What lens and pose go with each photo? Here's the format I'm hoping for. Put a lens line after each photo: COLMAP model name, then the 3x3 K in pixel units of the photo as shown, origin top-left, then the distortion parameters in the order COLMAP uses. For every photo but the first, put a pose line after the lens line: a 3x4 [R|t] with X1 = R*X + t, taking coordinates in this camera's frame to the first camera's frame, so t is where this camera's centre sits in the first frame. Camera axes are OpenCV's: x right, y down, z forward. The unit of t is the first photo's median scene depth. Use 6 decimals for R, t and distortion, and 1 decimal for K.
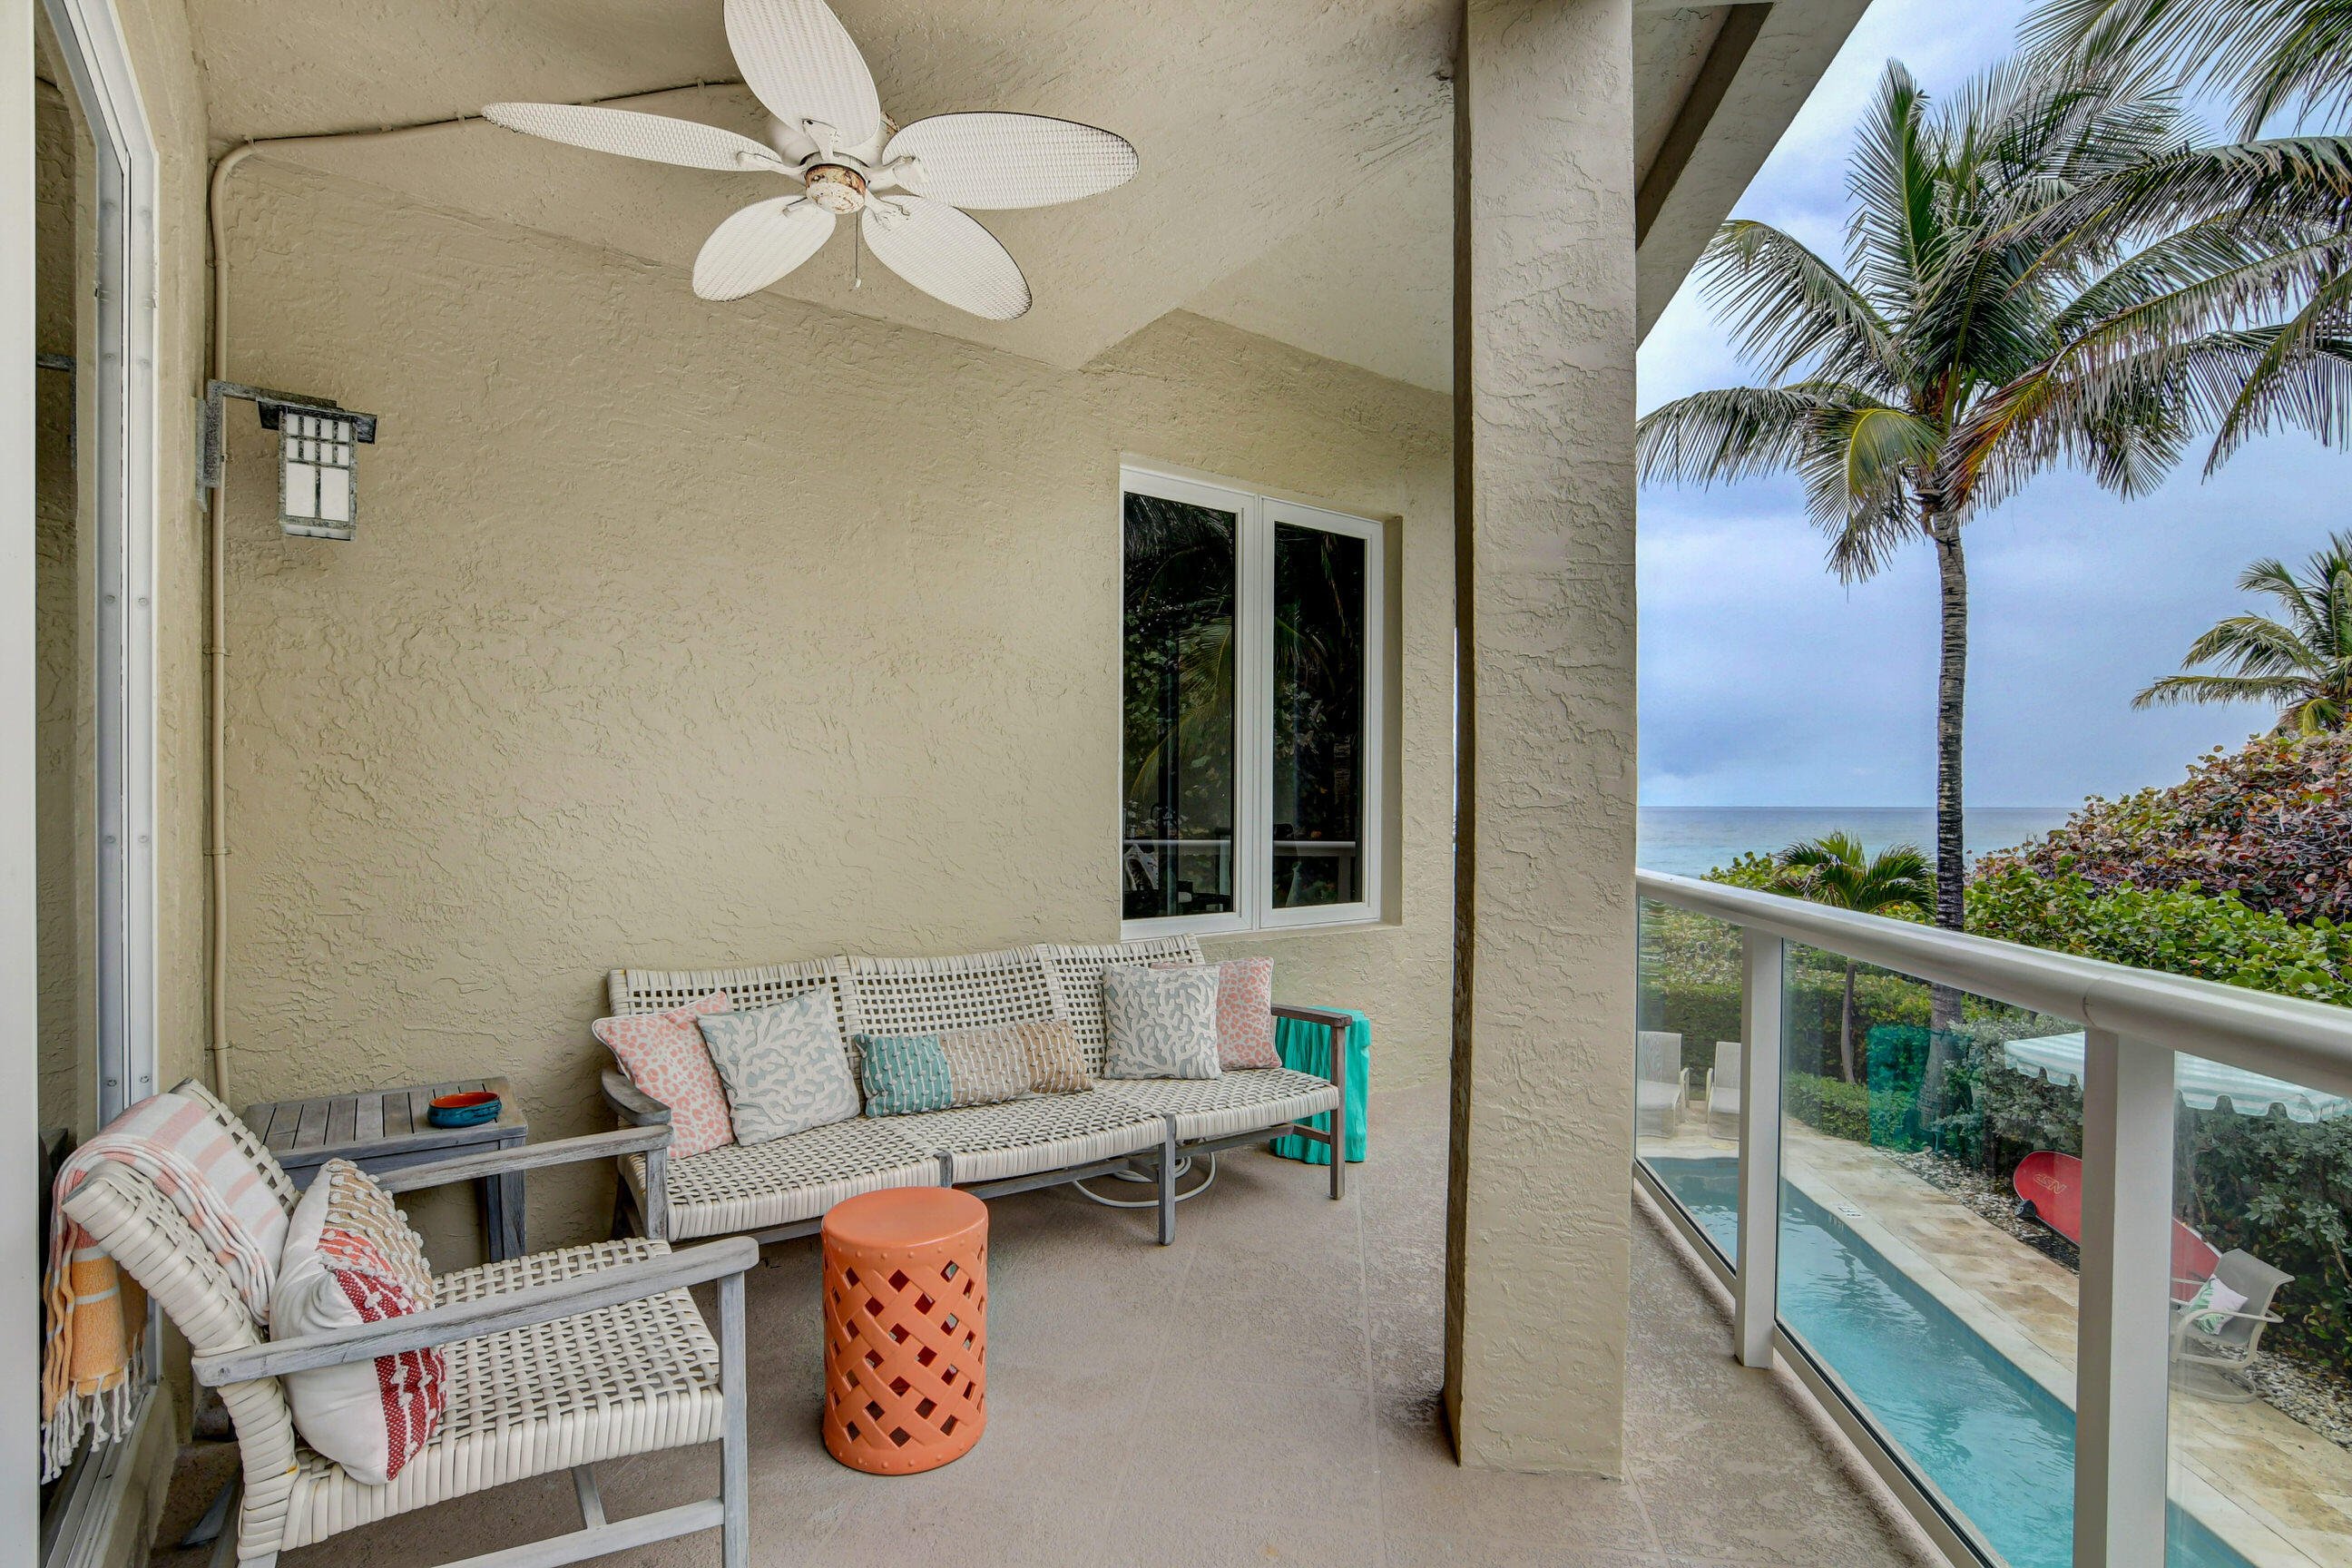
lens RADIAL K [[1149.4, 0, 1165.1], [0, 1149.4, 803.6], [0, 0, 1]] dist [-0.033646, 0.010932]
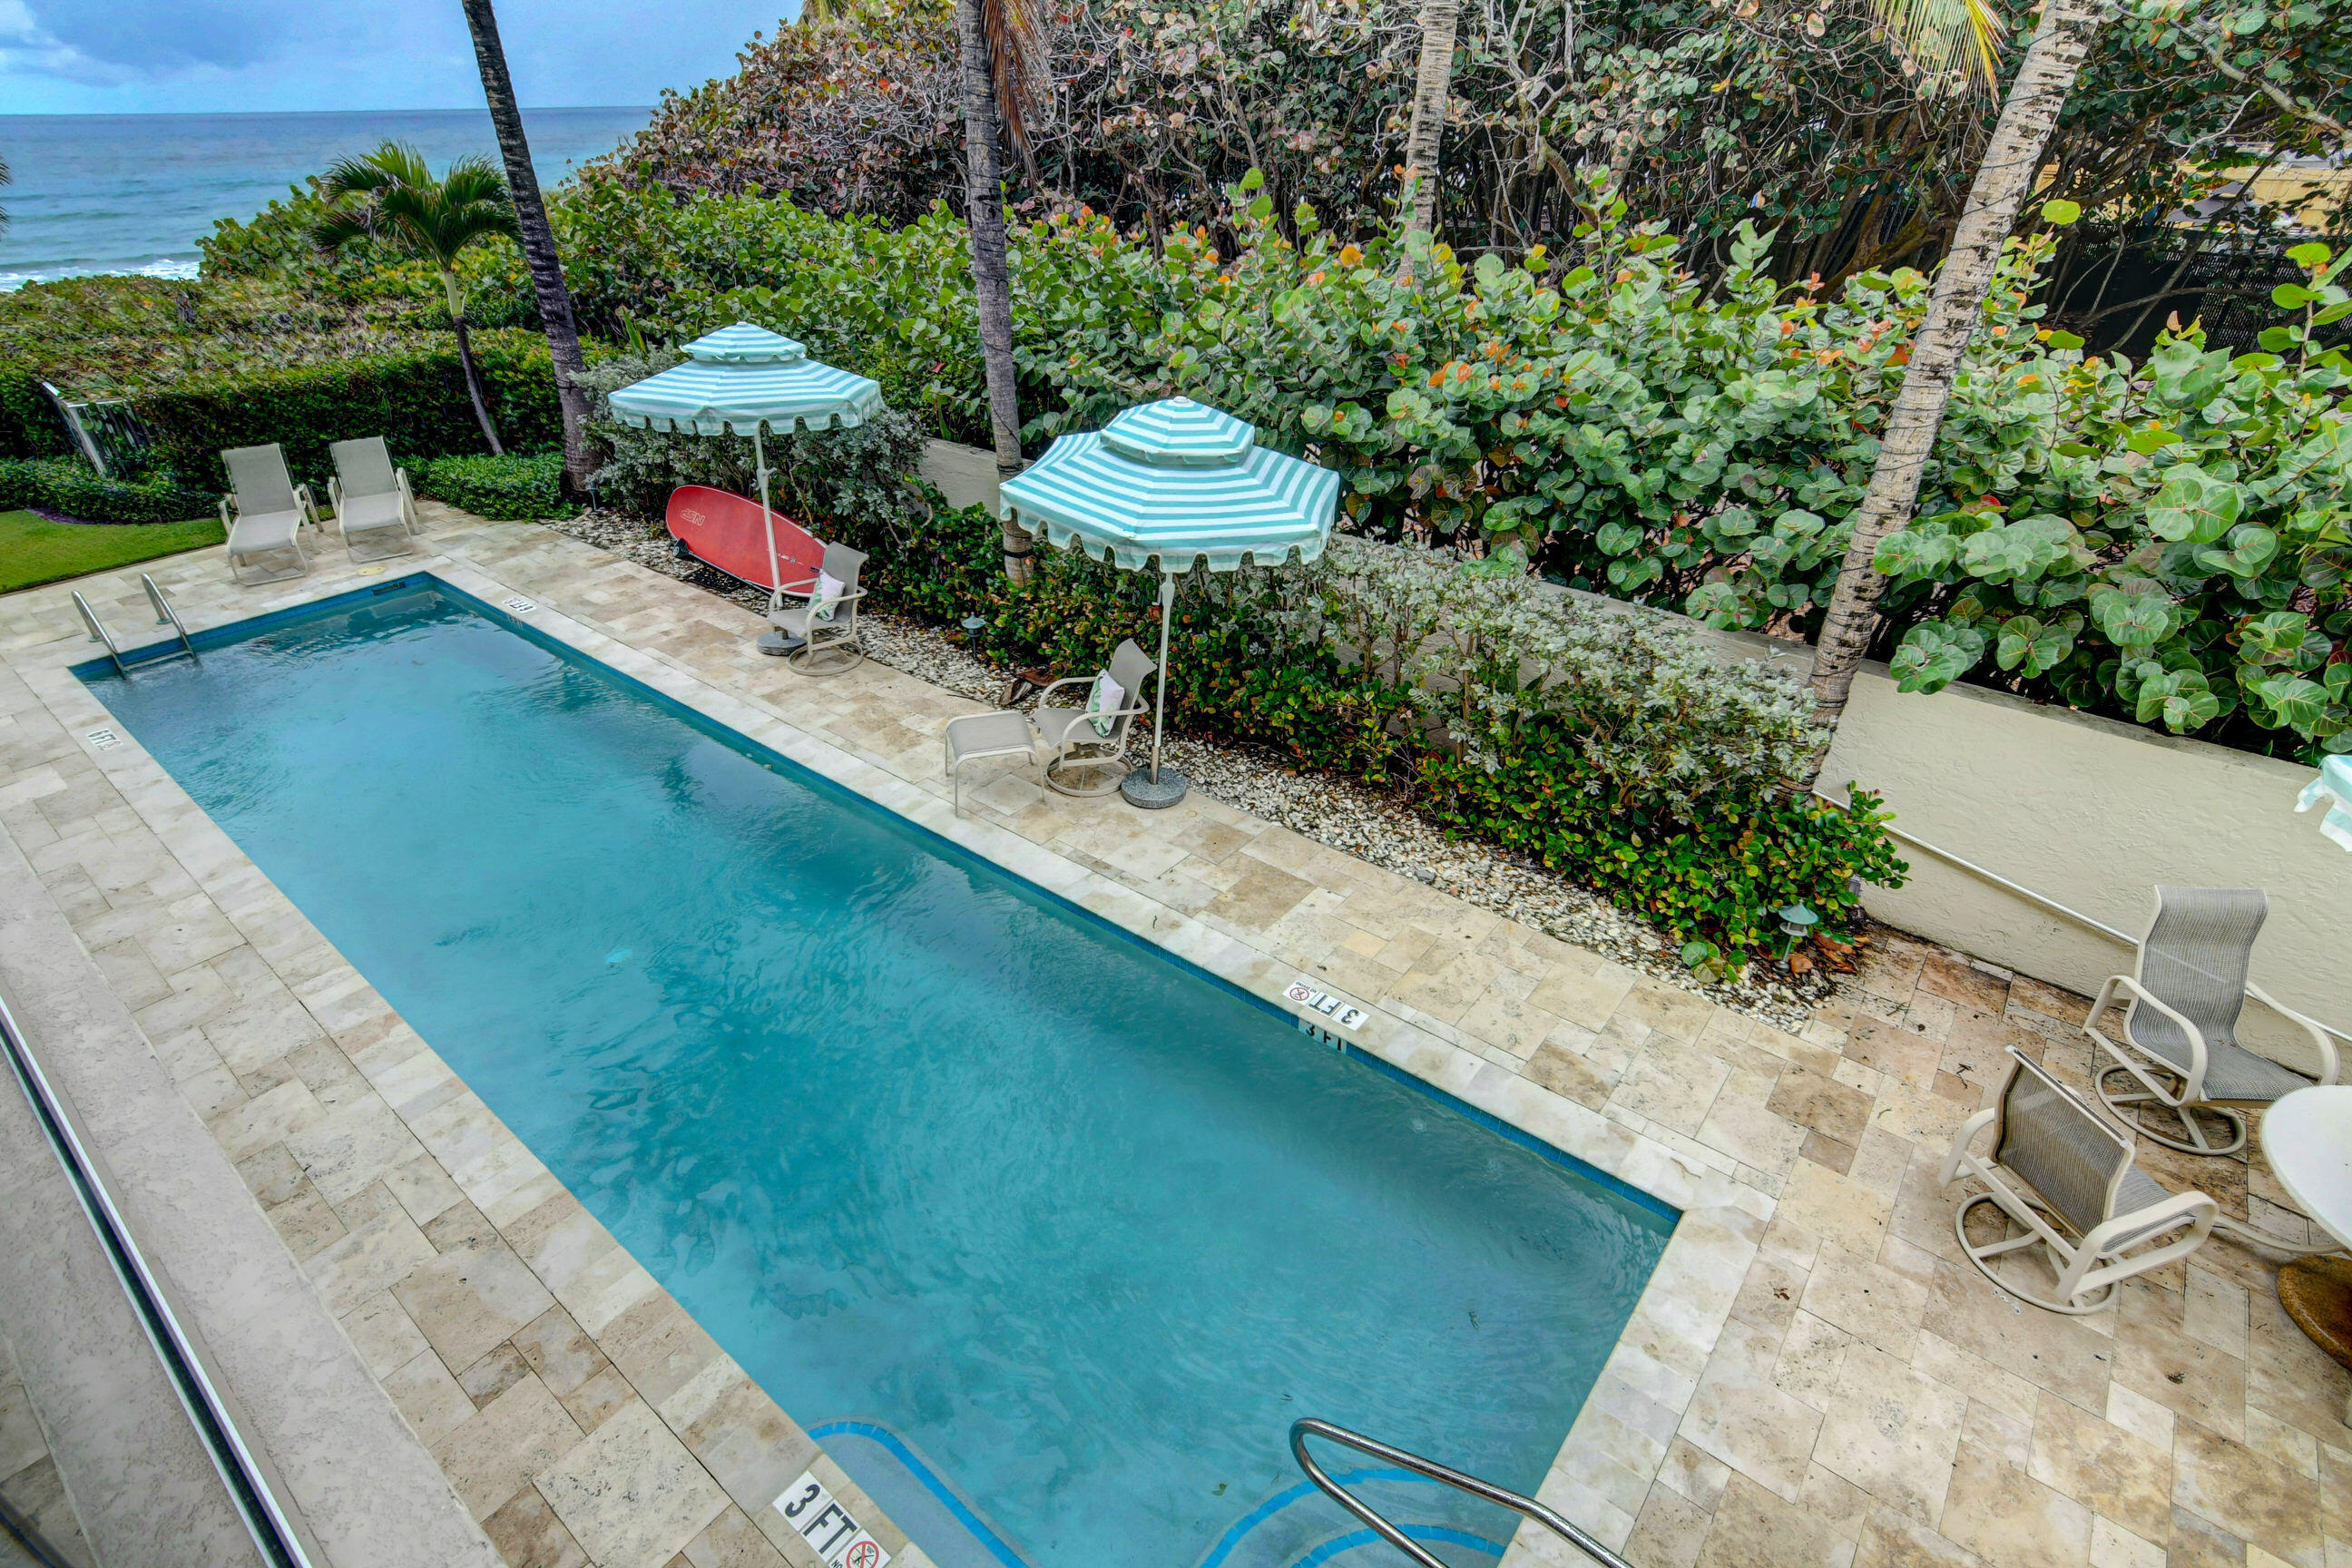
lens RADIAL K [[1155.8, 0, 1178.2], [0, 1155.8, 793.8], [0, 0, 1]] dist [-0.026713, 0.010061]
pose [[0.507054, -0.450425, 0.734857, 0.312817], [0.004298, 0.853897, 0.520424, 0.008537], [-0.861904, -0.260724, 0.434908, 0.227494]]
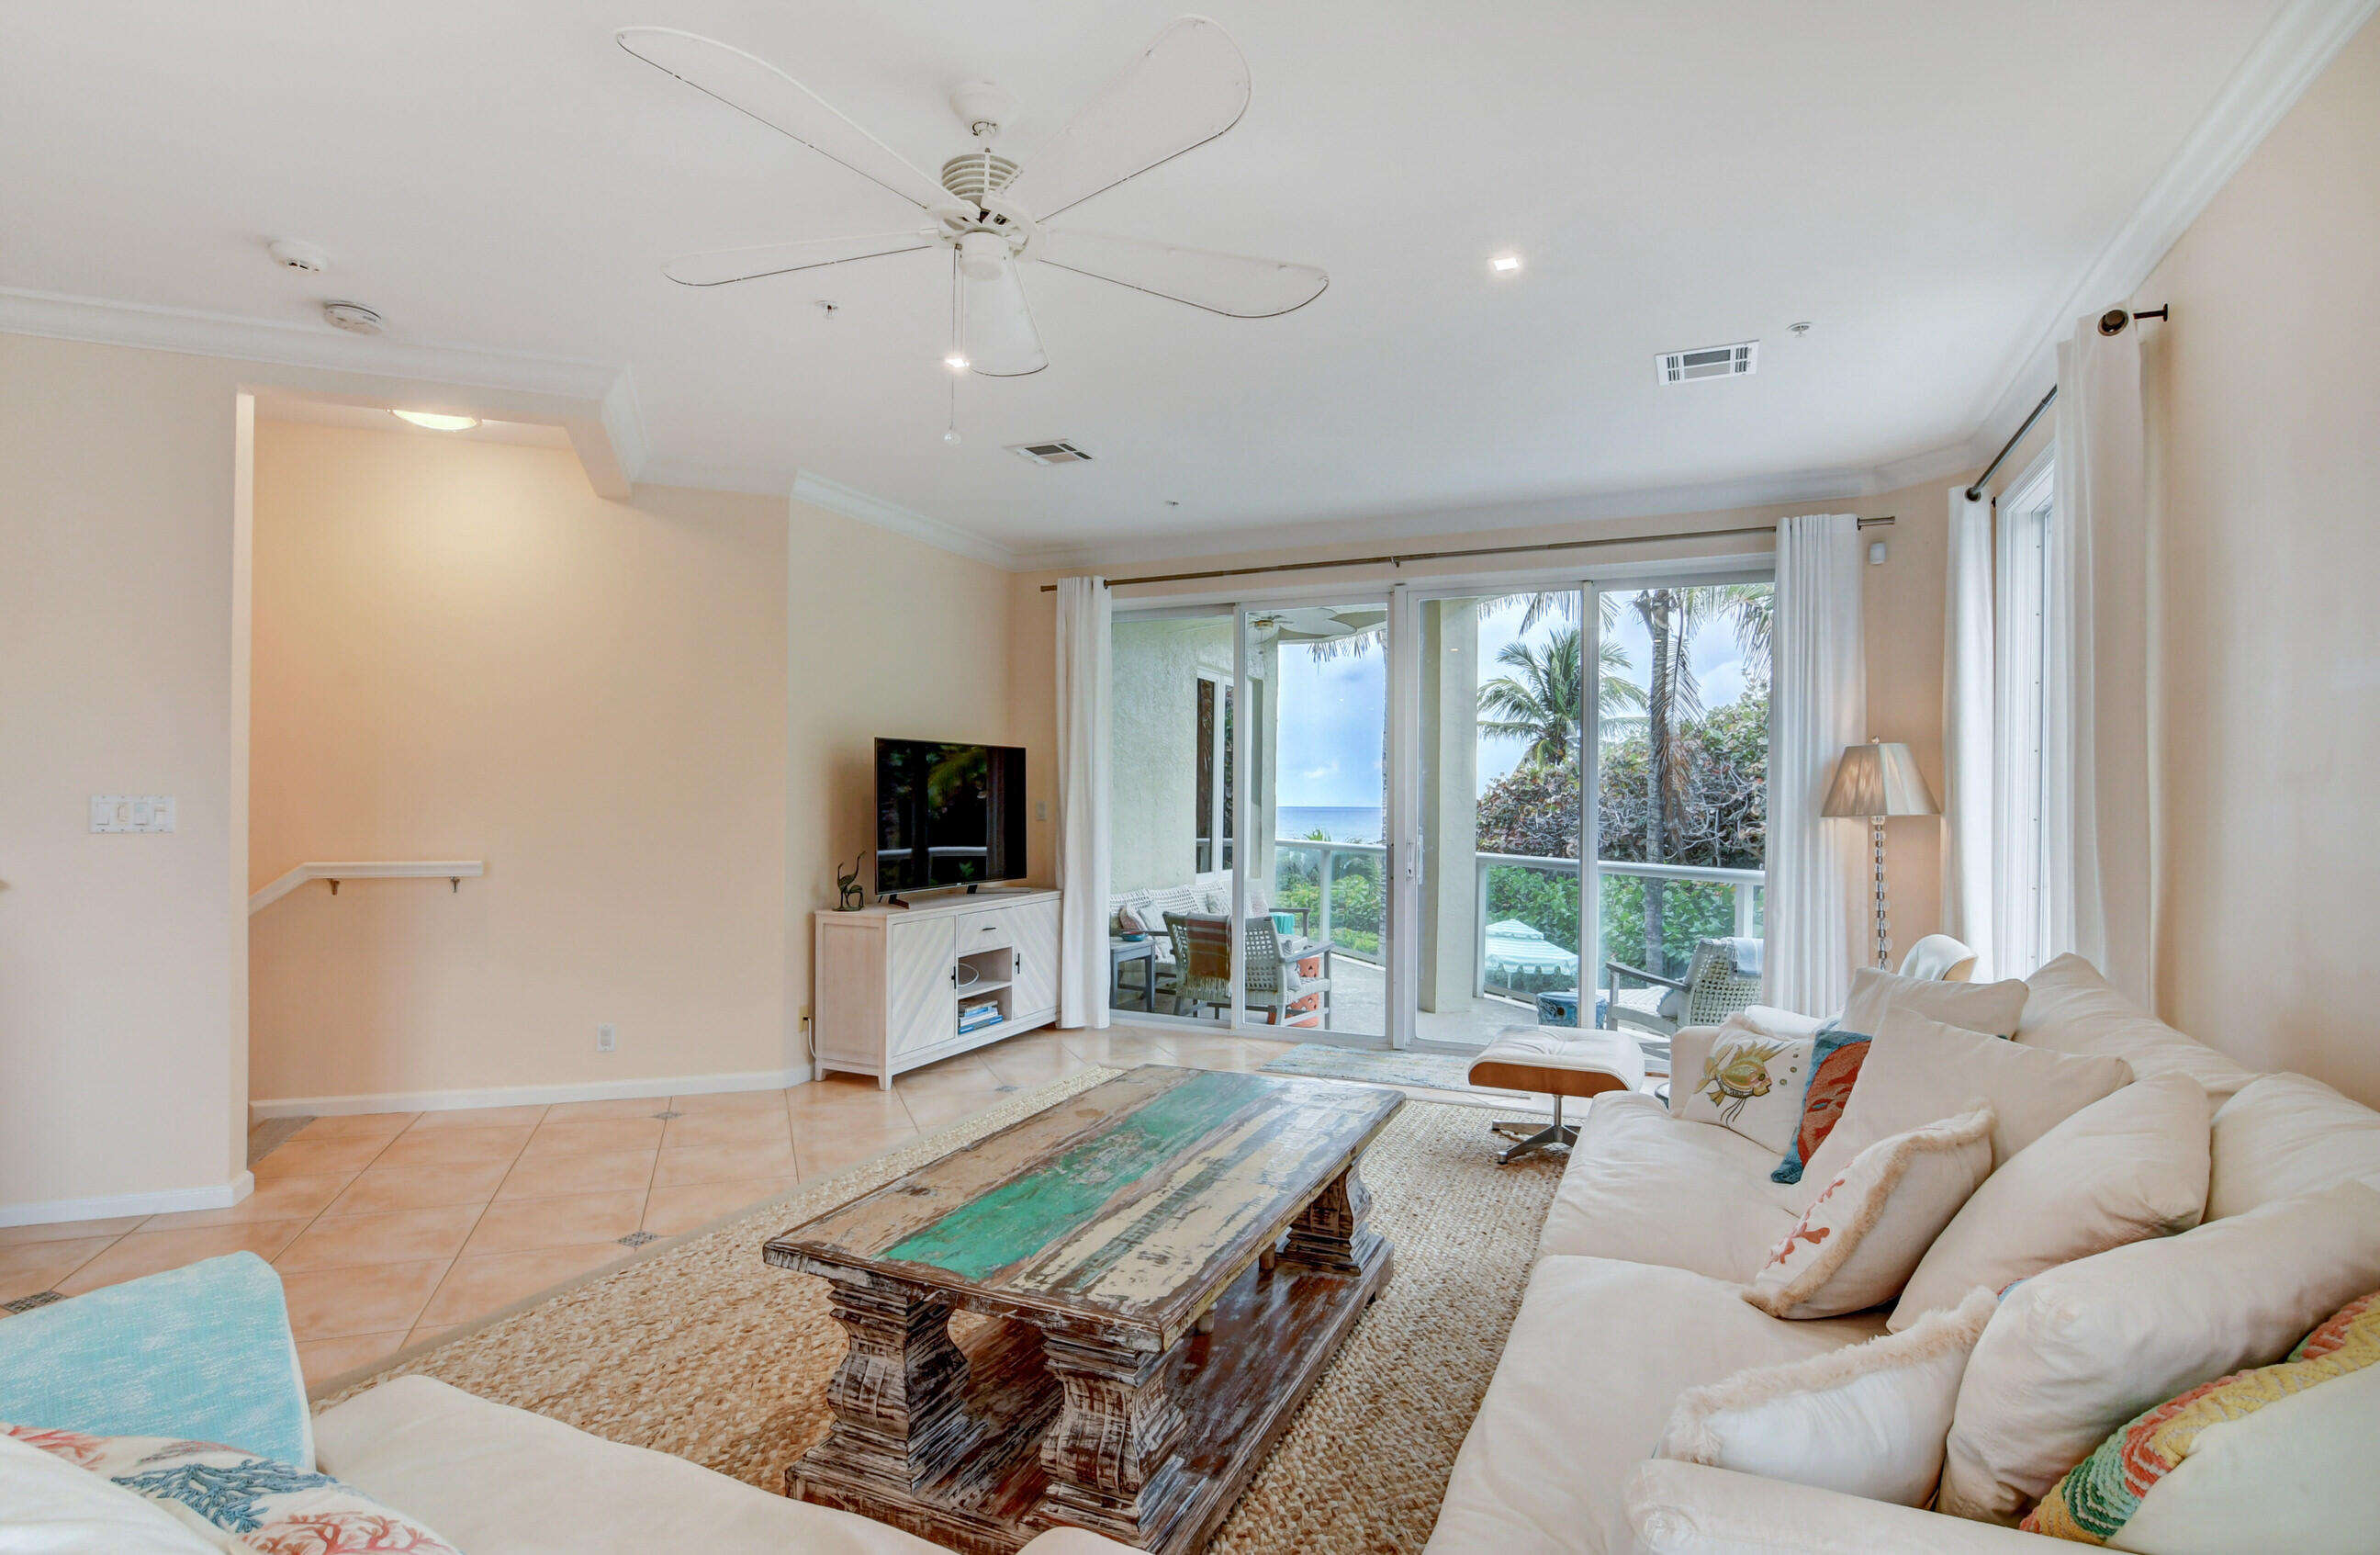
lens RADIAL K [[1158.2, 0, 1181.6], [0, 1158.2, 802.3], [0, 0, 1]] dist [-0.016467, 0.000918]
pose [[0.874514, 0.005336, 0.484971, -1.161479], [-0.005944, 0.999982, -0.000283, -0.039566], [-0.484964, -0.002635, 0.874530, -0.938670]]
